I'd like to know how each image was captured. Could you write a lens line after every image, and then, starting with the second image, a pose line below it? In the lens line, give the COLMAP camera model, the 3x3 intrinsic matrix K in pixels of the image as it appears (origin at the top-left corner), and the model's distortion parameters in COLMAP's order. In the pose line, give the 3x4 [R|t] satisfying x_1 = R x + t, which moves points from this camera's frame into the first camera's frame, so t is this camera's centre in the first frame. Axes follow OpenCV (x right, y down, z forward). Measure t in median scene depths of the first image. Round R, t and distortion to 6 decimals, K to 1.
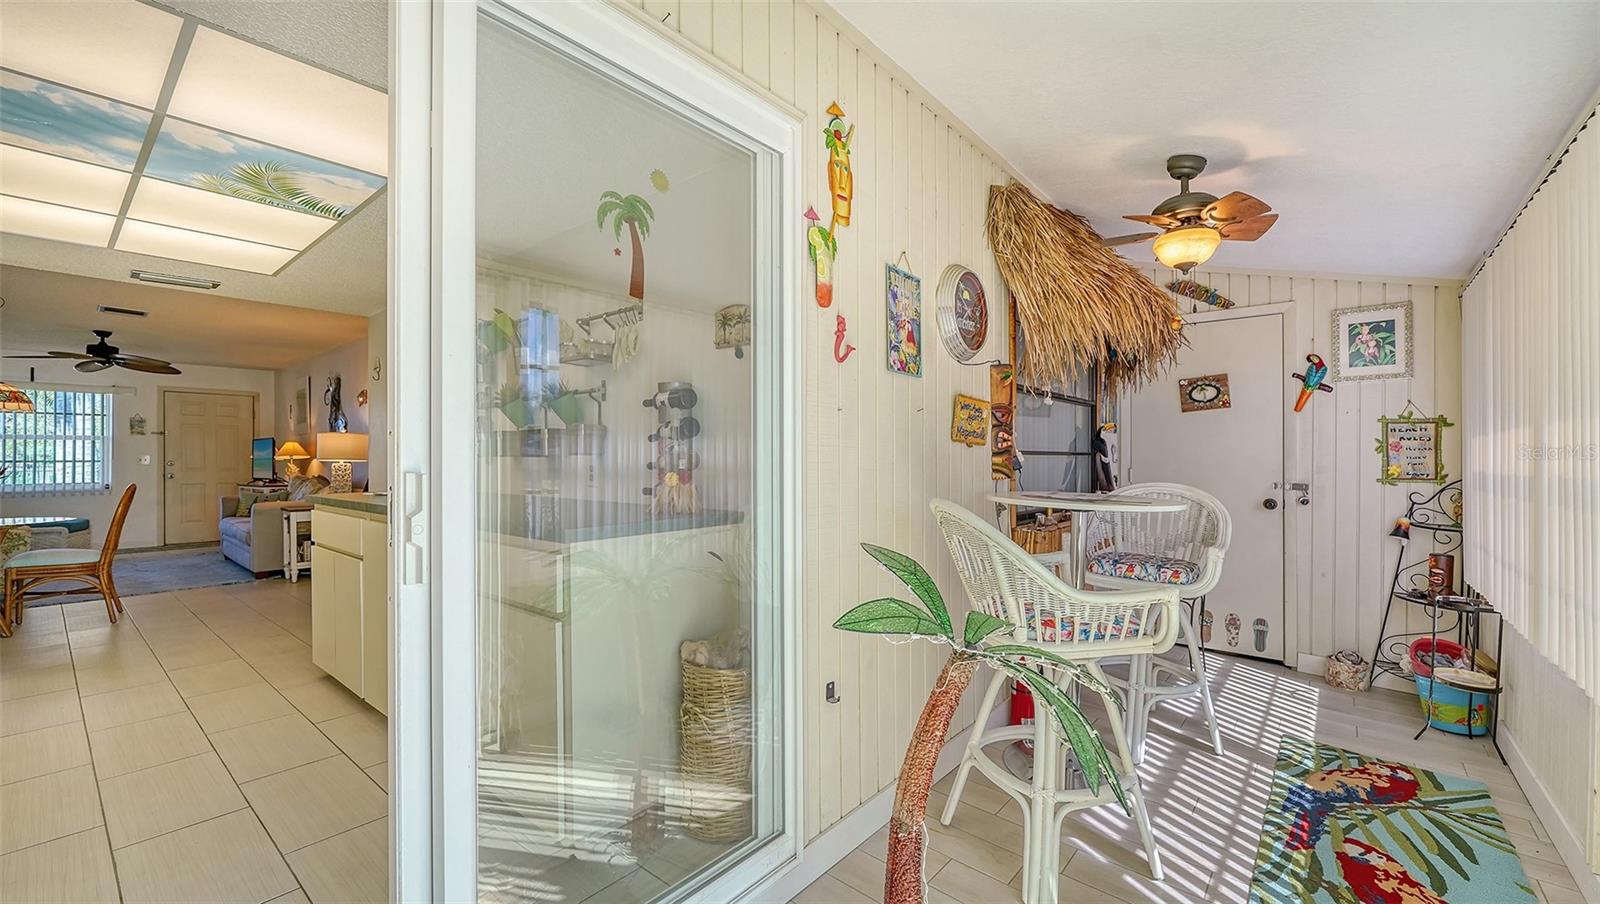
lens RADIAL K [[643.5, 0, 800.0], [0, 643.5, 452.0], [0, 0, 1]] dist [-0.001129, -0.000193]
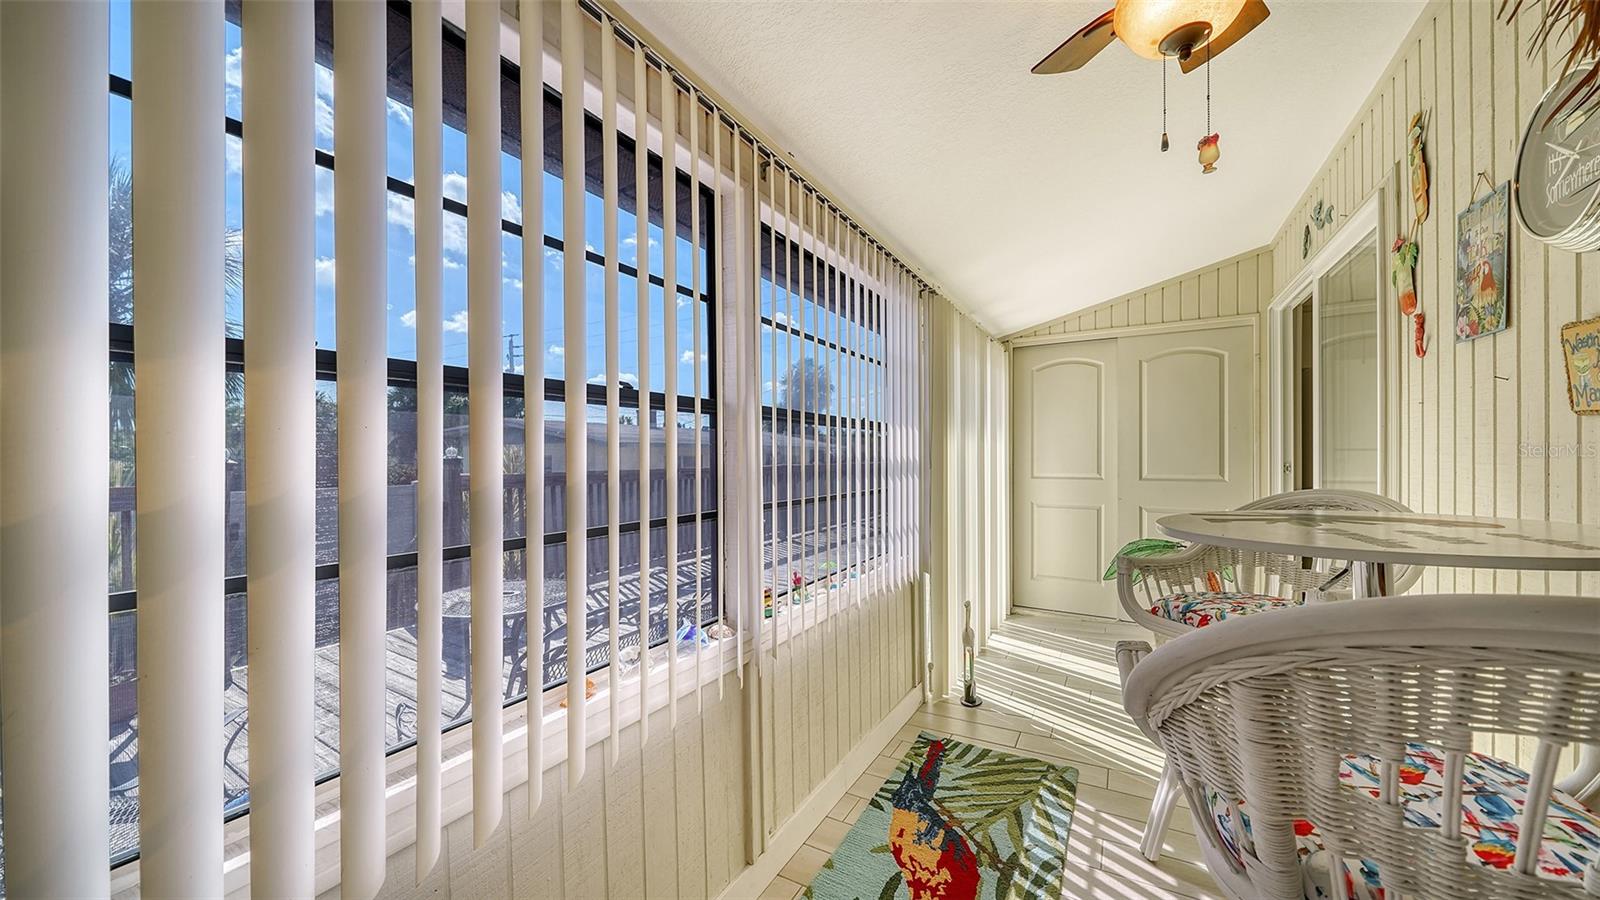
lens RADIAL K [[562.5, 0, 789.8], [0, 562.5, 459.3], [0, 0, 1]] dist [-0.005993, -0.000025]
pose [[-0.986929, 0.005249, -0.161068, 1.096677], [0.005038, 0.999986, 0.001720, 0.018448], [0.161074, 0.000886, -0.986942, 1.555607]]
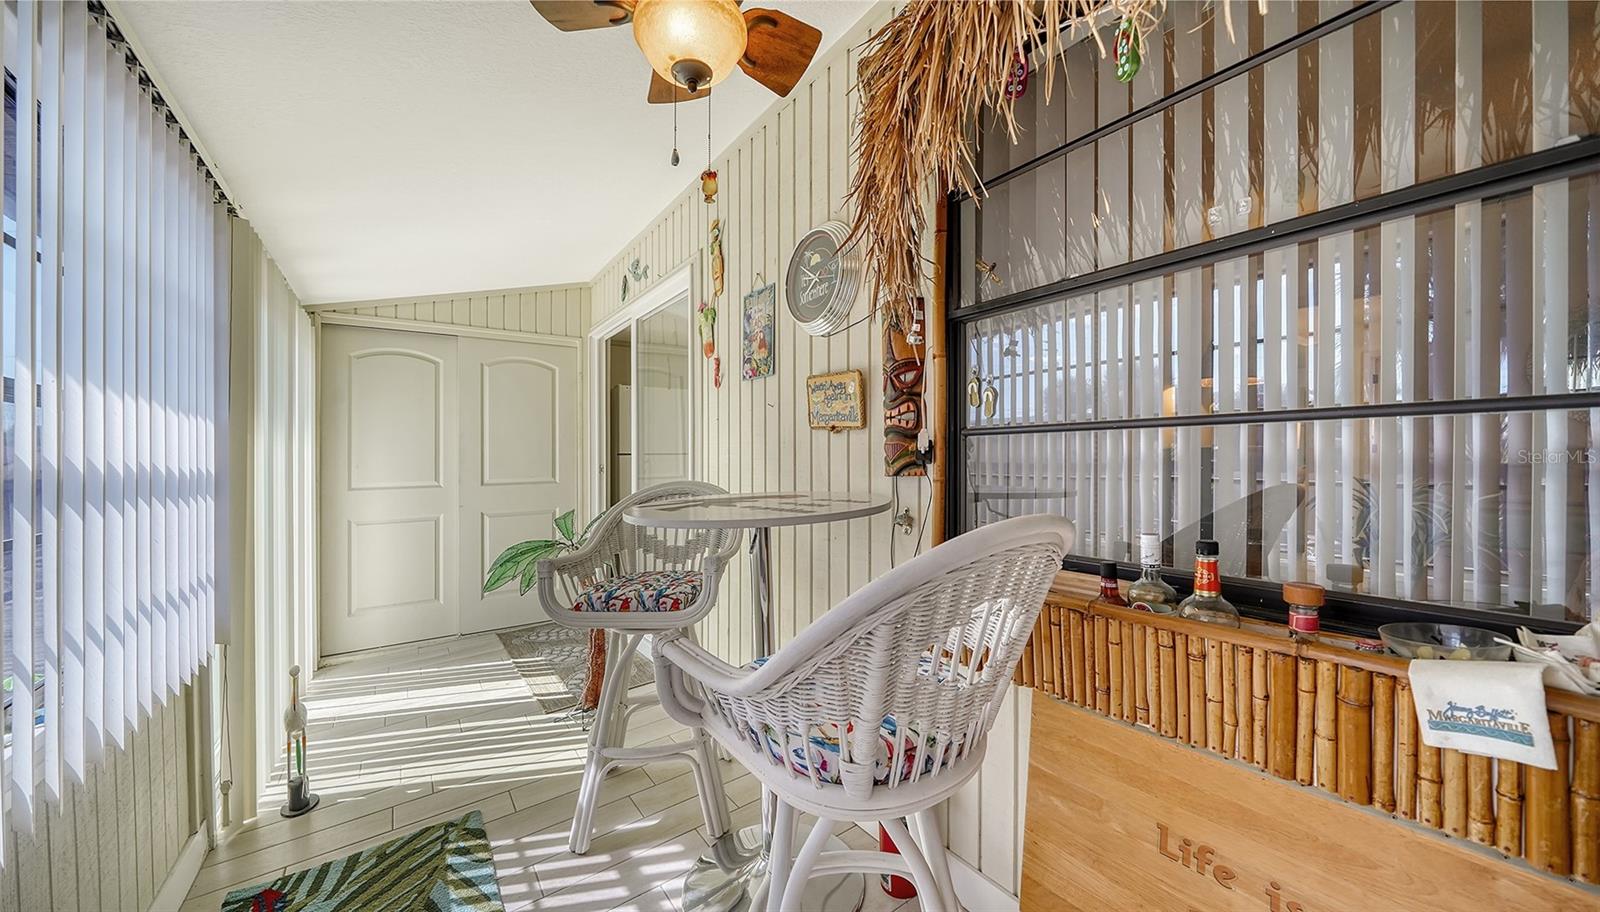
lens RADIAL K [[564.1, 0, 807.1], [0, 564.1, 459.8], [0, 0, 1]] dist [-0.002310, -0.000054]
pose [[-0.239316, 0.009061, -0.970899, 1.177379], [0.020976, 0.999771, 0.004160, 0.027290], [0.970715, -0.019370, -0.239451, 1.368116]]
